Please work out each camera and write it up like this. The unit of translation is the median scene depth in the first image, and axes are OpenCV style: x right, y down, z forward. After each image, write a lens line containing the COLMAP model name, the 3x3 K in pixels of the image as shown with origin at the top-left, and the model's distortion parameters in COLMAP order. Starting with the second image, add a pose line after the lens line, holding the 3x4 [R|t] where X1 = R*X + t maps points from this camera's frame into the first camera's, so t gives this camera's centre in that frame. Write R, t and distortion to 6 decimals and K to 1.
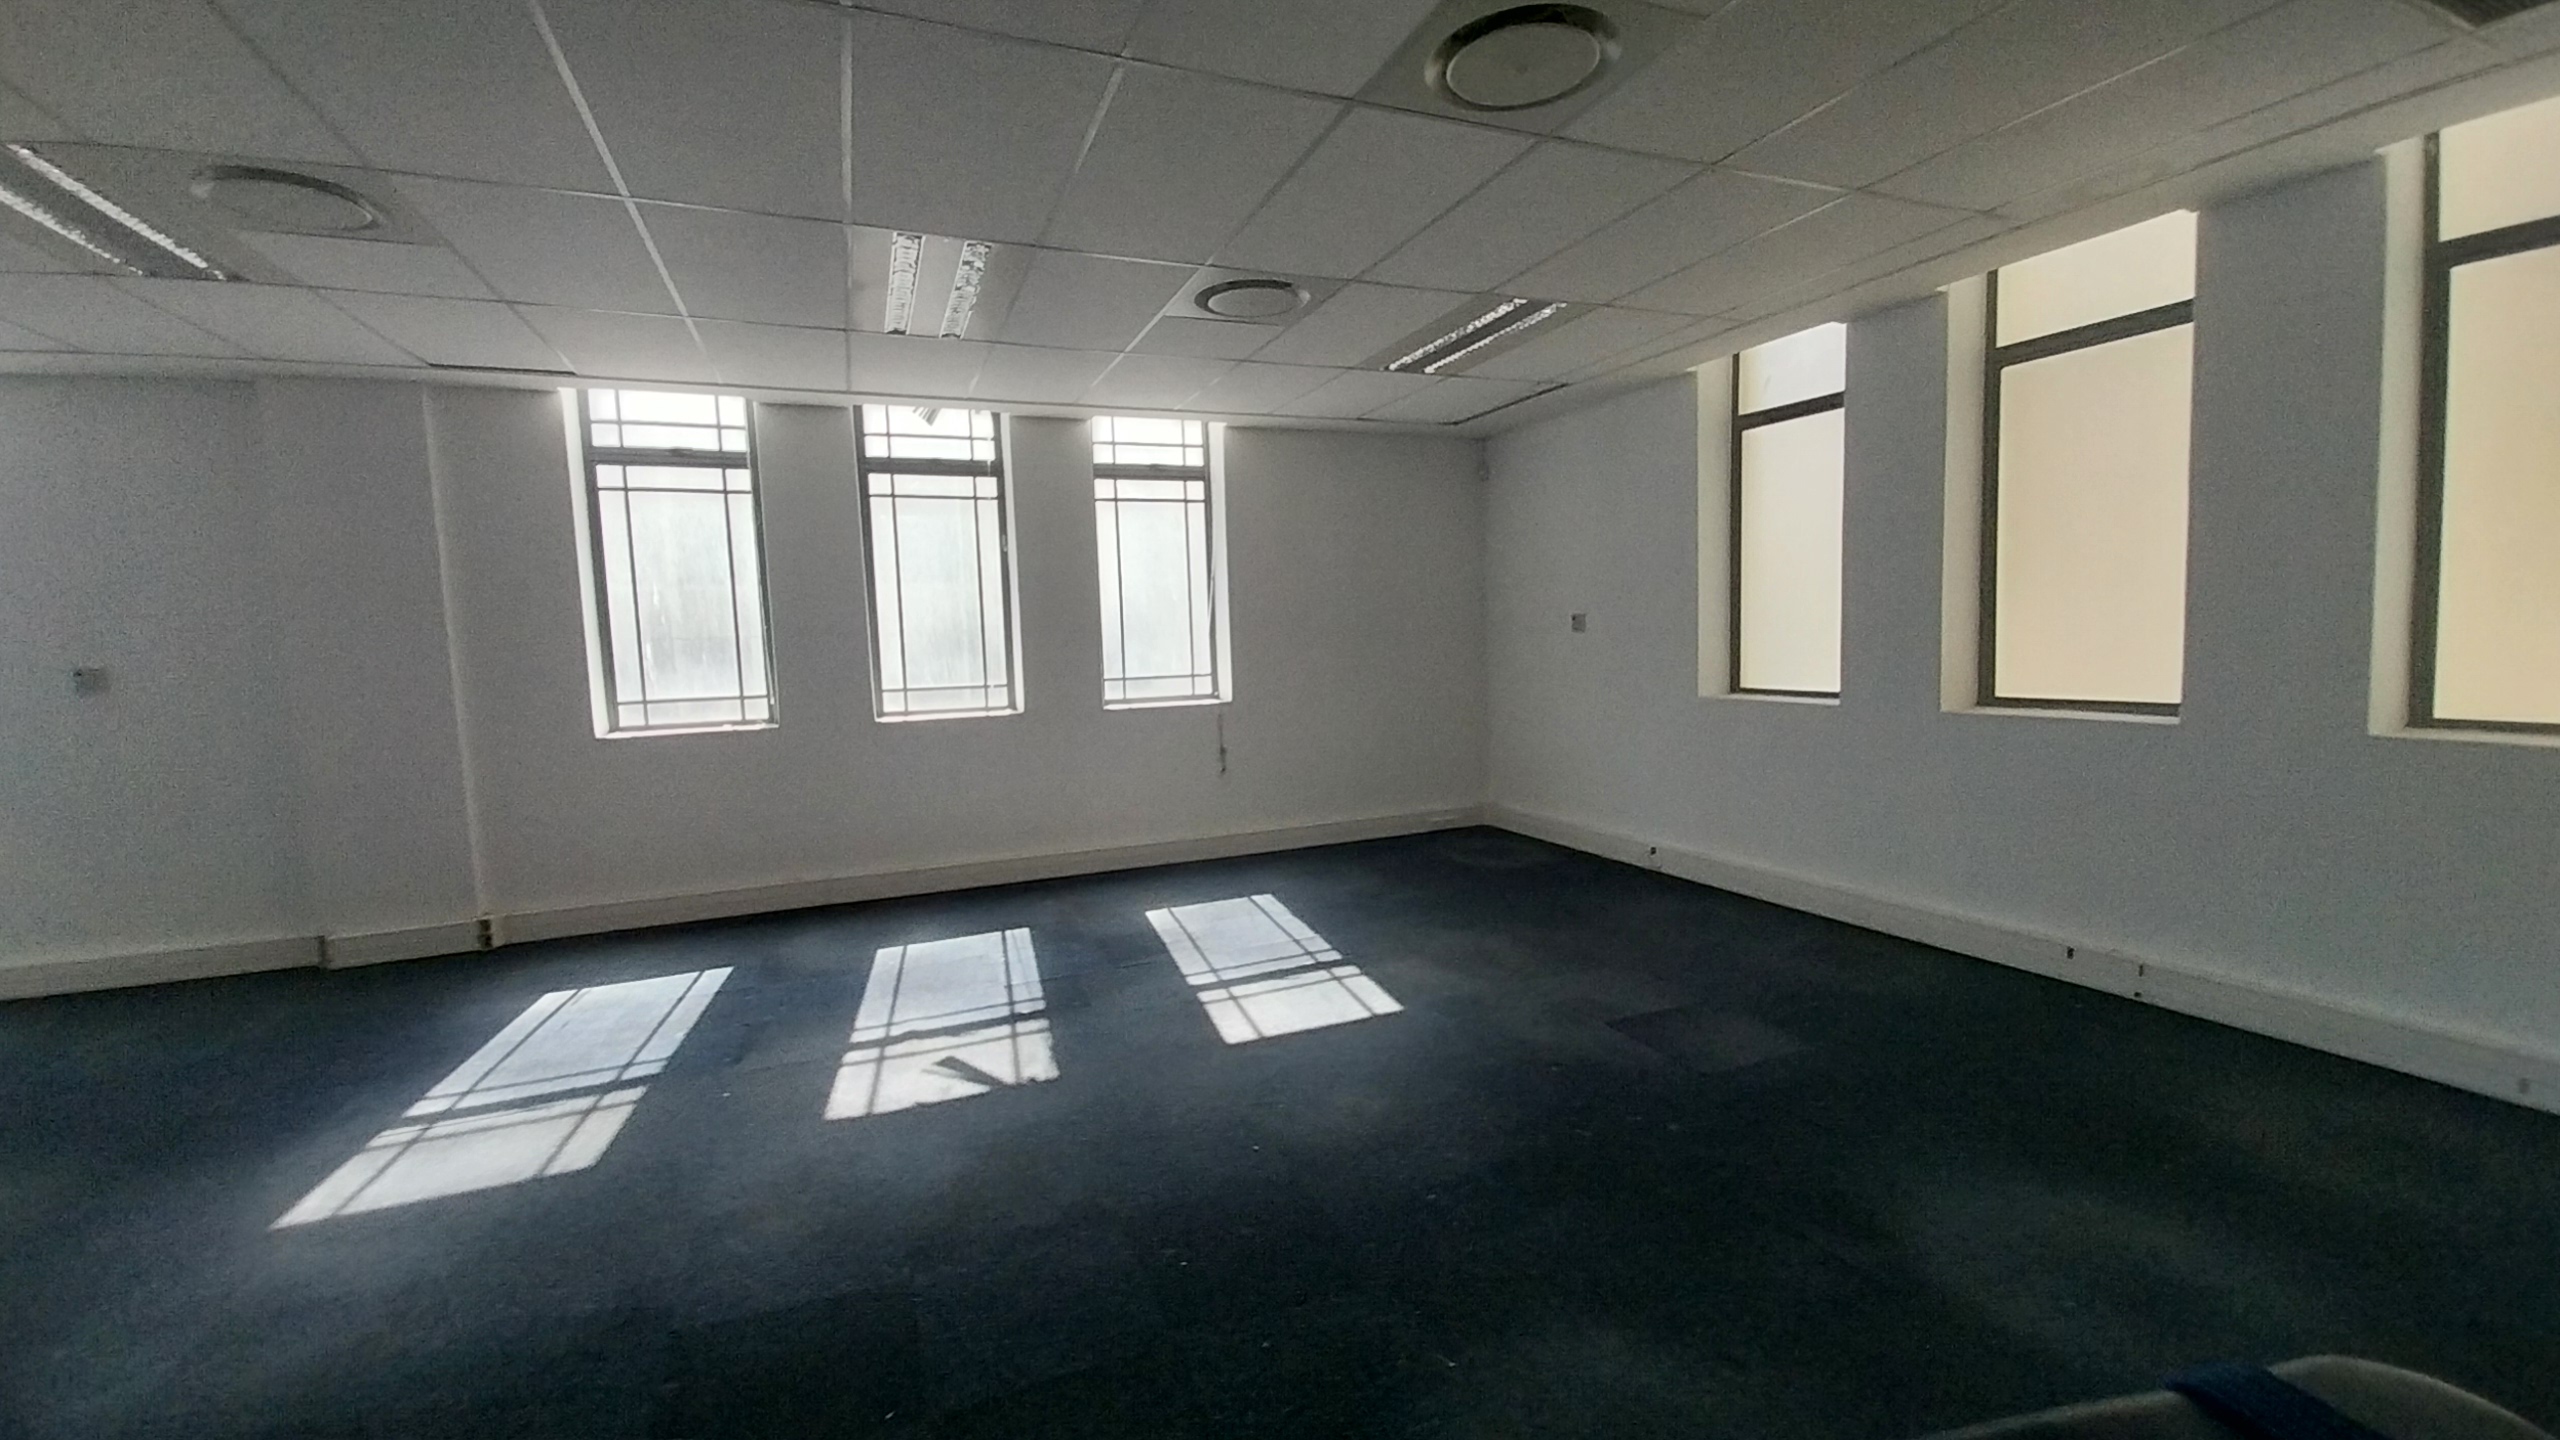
lens RADIAL K [[978.8, 0, 1281.8], [0, 978.8, 722.3], [0, 0, 1]] dist [-0.026682, -0.000304]
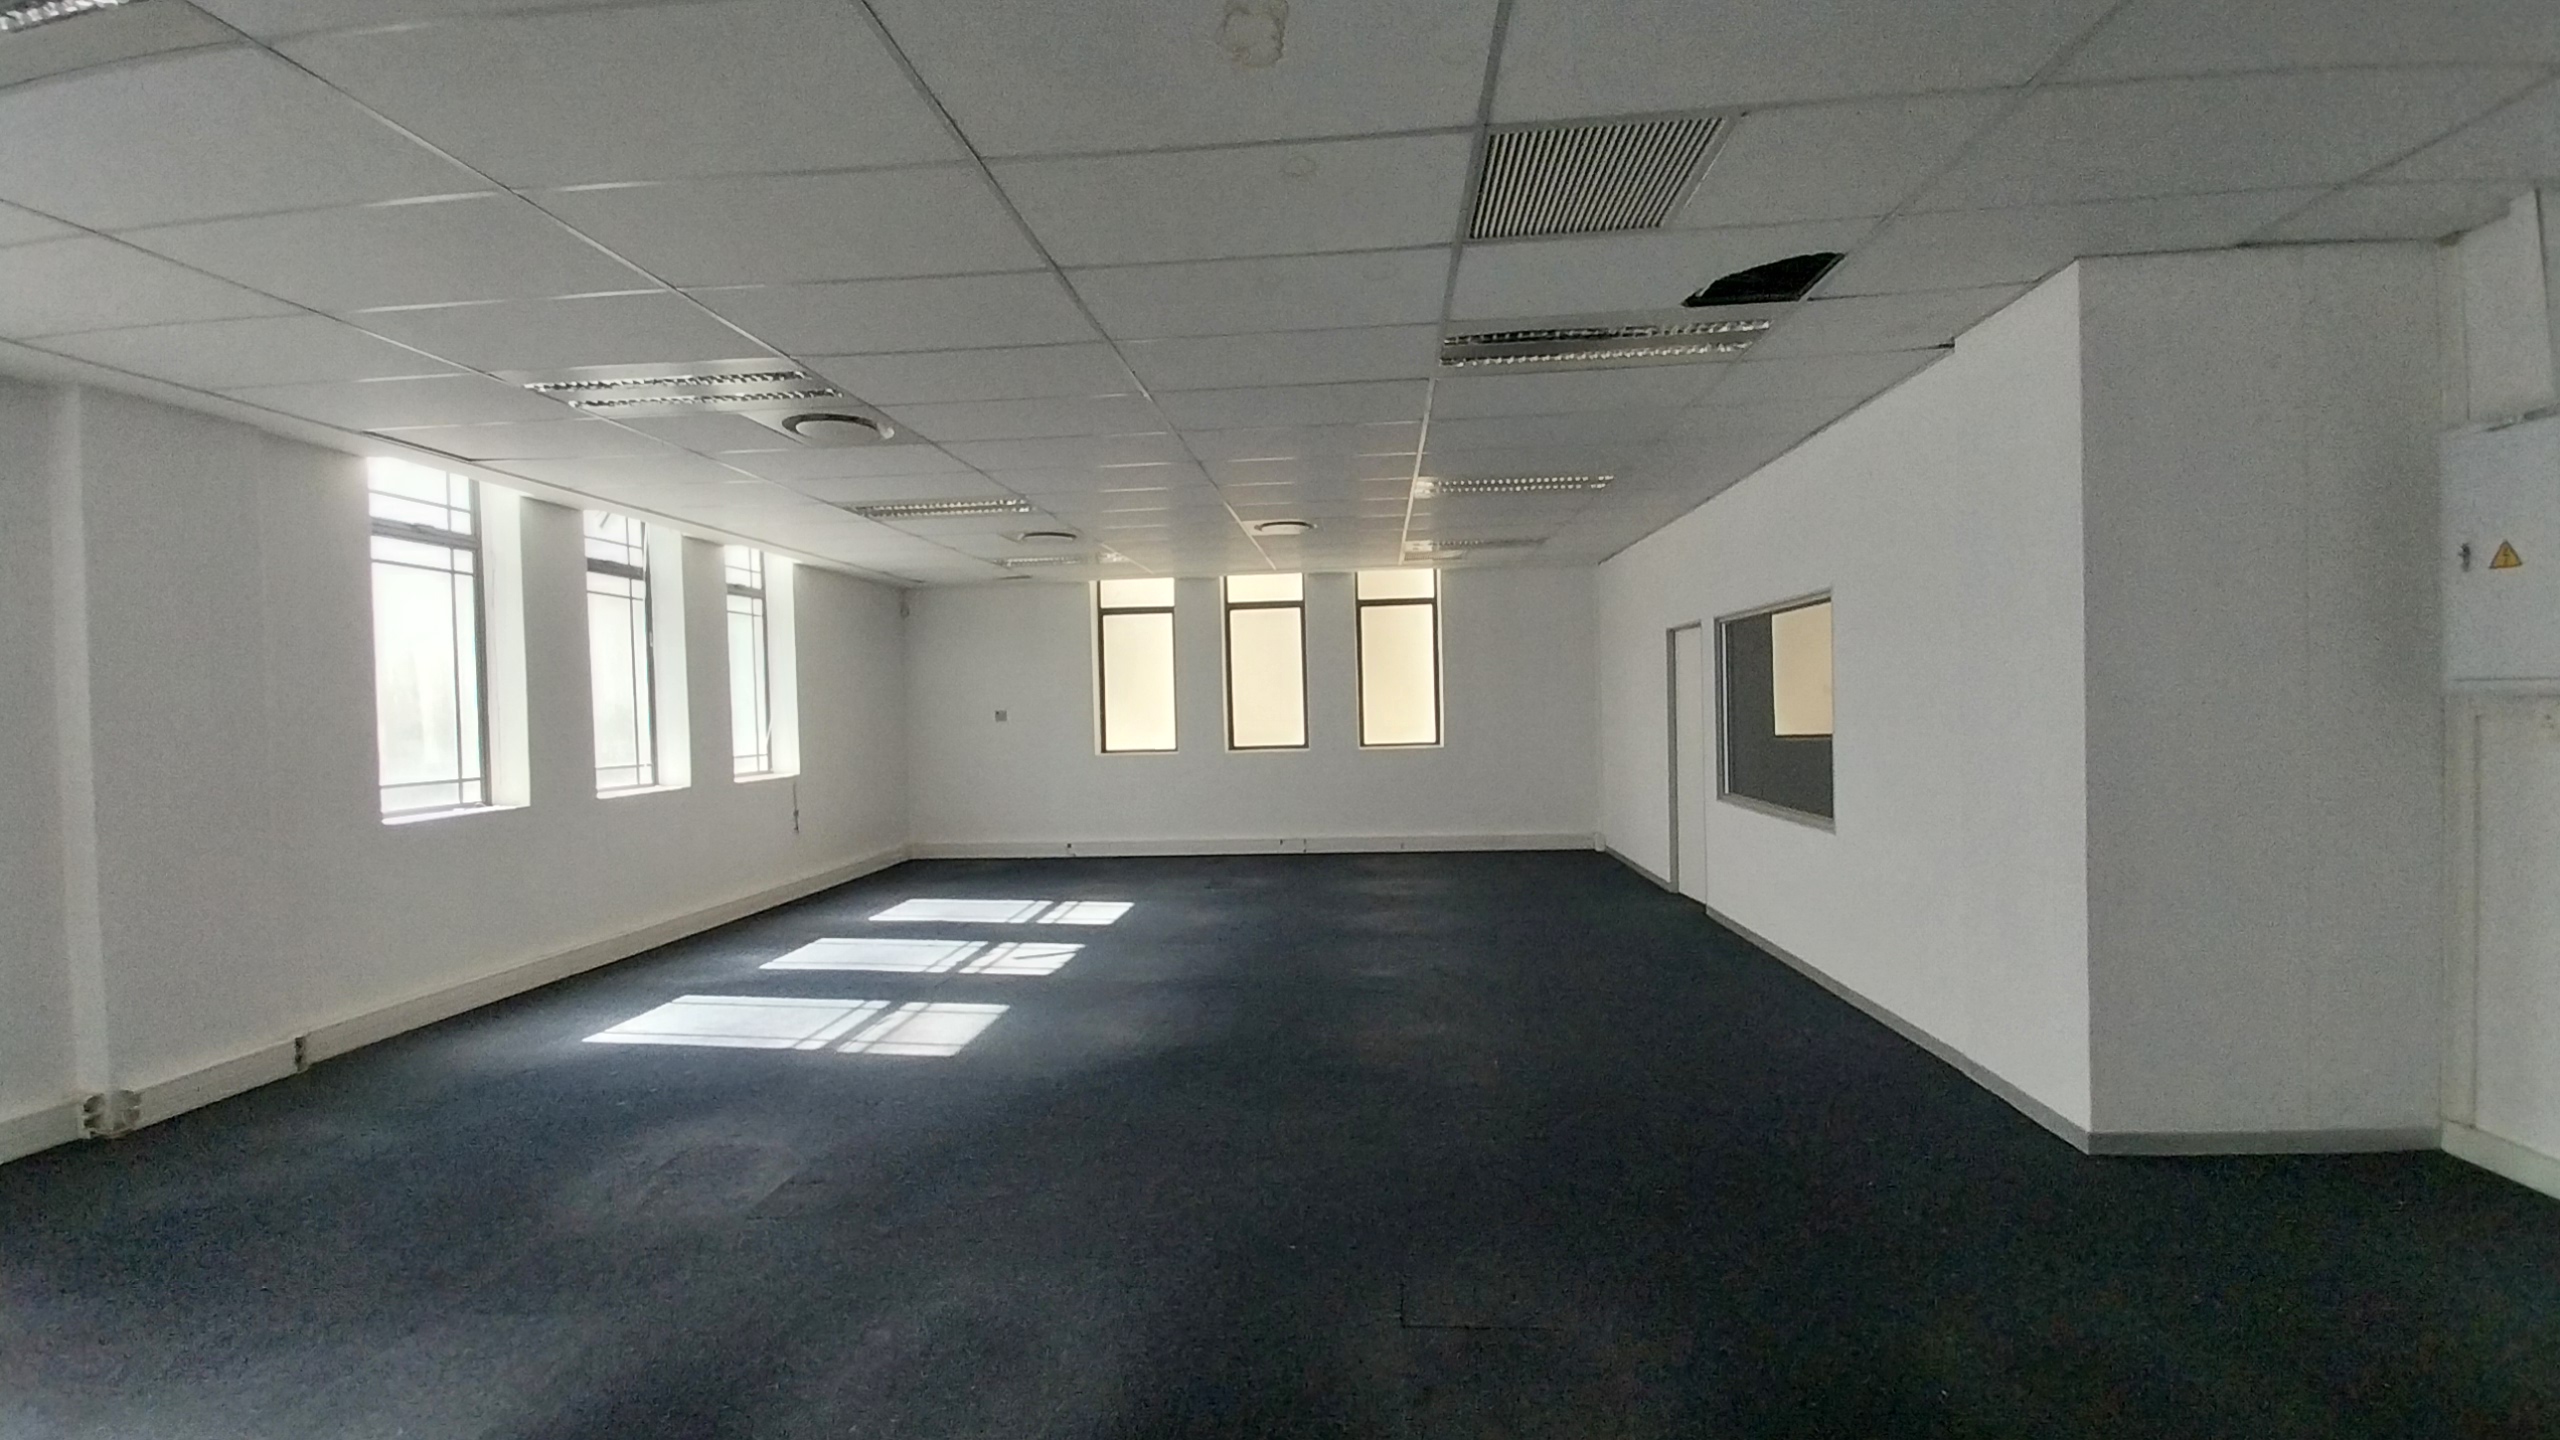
lens RADIAL K [[1018.9, 0, 1295.3], [0, 1018.9, 718.1], [0, 0, 1]] dist [0.014564, -0.000150]
pose [[0.474134, 0.014162, 0.880339, -1.349933], [0.065672, 0.996516, -0.051401, 0.025691], [-0.878000, 0.082185, 0.471553, -0.293773]]
